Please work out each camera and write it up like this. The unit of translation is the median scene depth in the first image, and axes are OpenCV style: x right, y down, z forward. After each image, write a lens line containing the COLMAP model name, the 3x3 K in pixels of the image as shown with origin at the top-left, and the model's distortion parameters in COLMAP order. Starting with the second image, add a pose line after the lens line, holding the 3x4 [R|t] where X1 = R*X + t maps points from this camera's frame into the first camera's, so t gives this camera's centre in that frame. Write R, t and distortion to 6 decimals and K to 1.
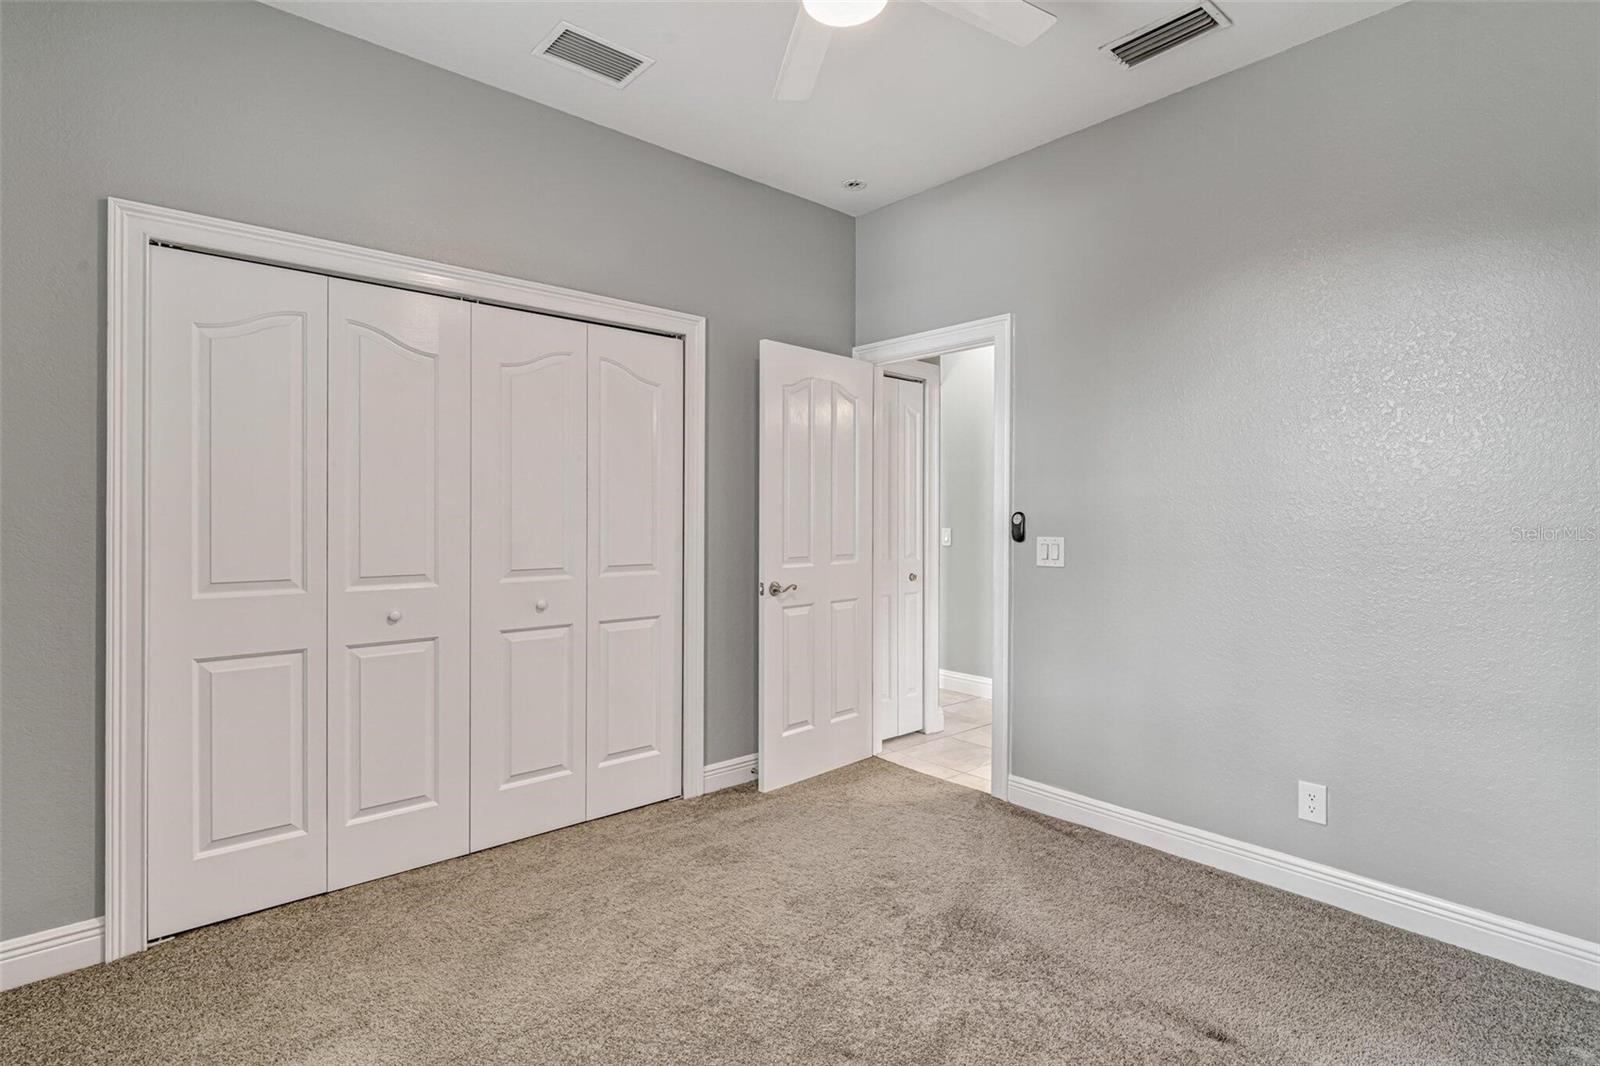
lens RADIAL K [[729.8, 0, 805.8], [0, 729.8, 518.5], [0, 0, 1]] dist [-0.000708, -0.000382]
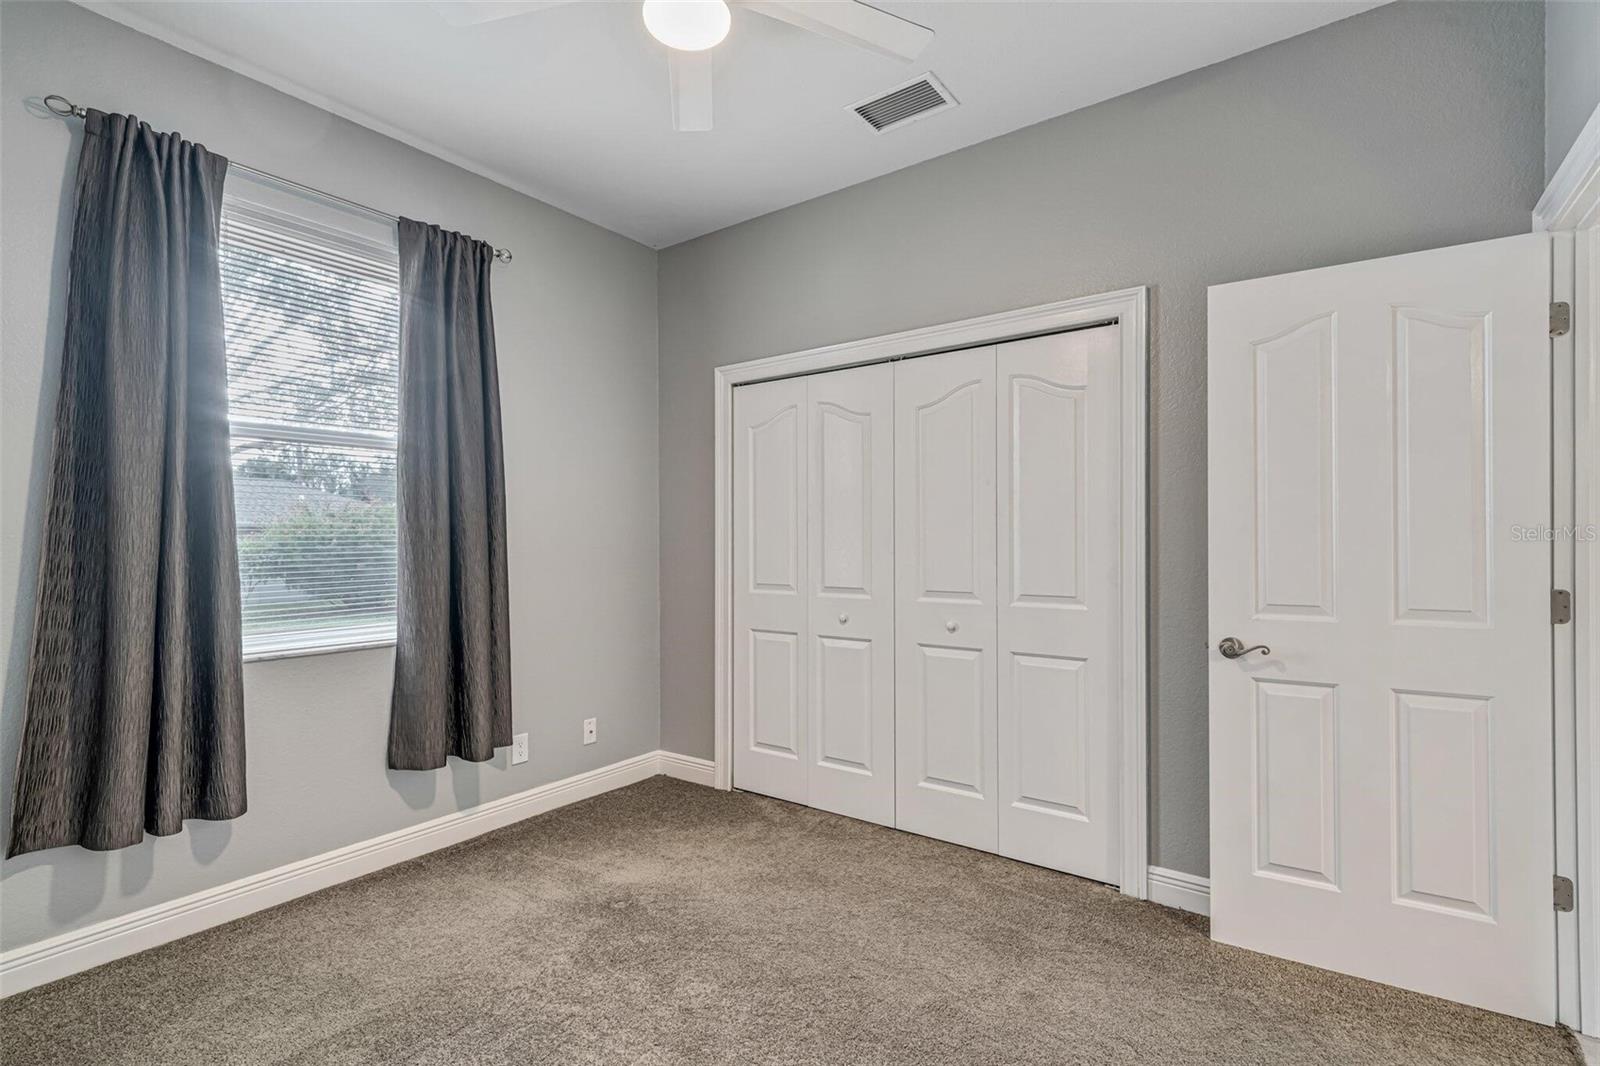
lens RADIAL K [[755.6, 0, 800.0], [0, 755.6, 533.0], [0, 0, 1]] dist [0.029280, -0.000189]
pose [[0.244787, -0.008789, -0.969537, 0.609815], [0.004471, 0.999959, -0.007936, -0.007796], [0.969567, -0.002392, 0.244816, 0.485642]]
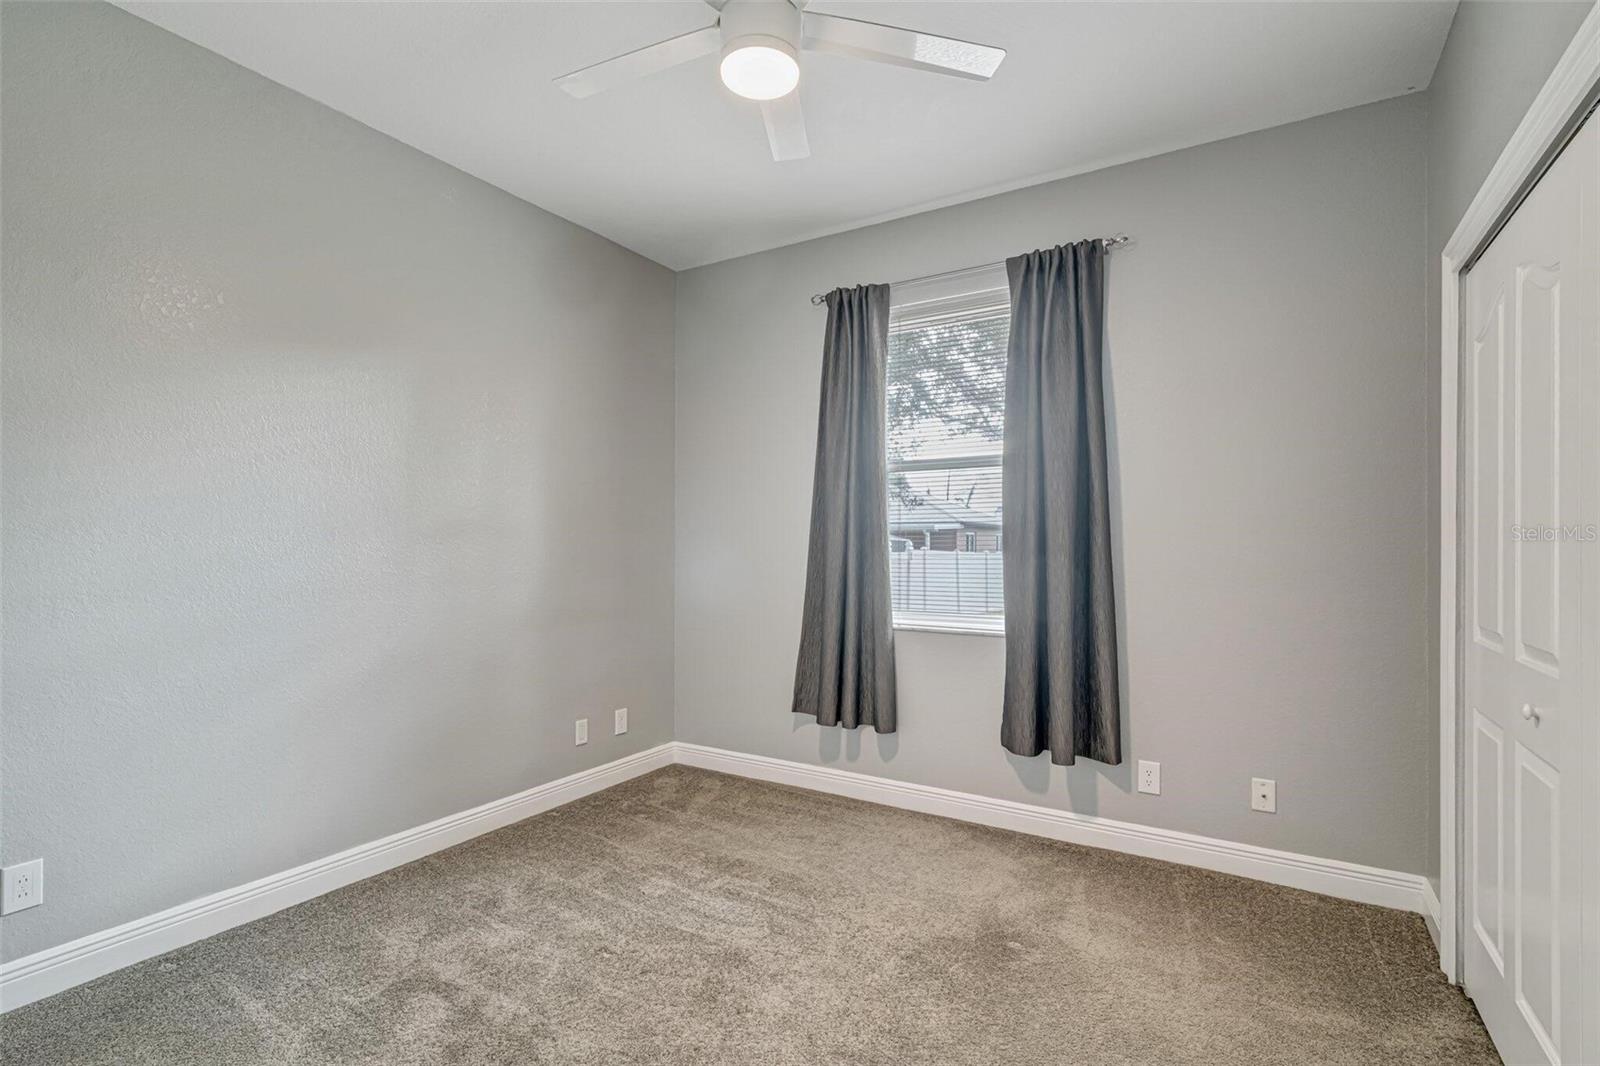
lens RADIAL K [[770.7, 0, 797.1], [0, 770.7, 541.3], [0, 0, 1]] dist [0.035097, -0.000019]
pose [[-0.943342, -0.004434, -0.331791, 0.203810], [-0.000992, 0.999944, -0.010543, -0.001565], [0.331819, -0.009616, -0.943294, 1.176552]]
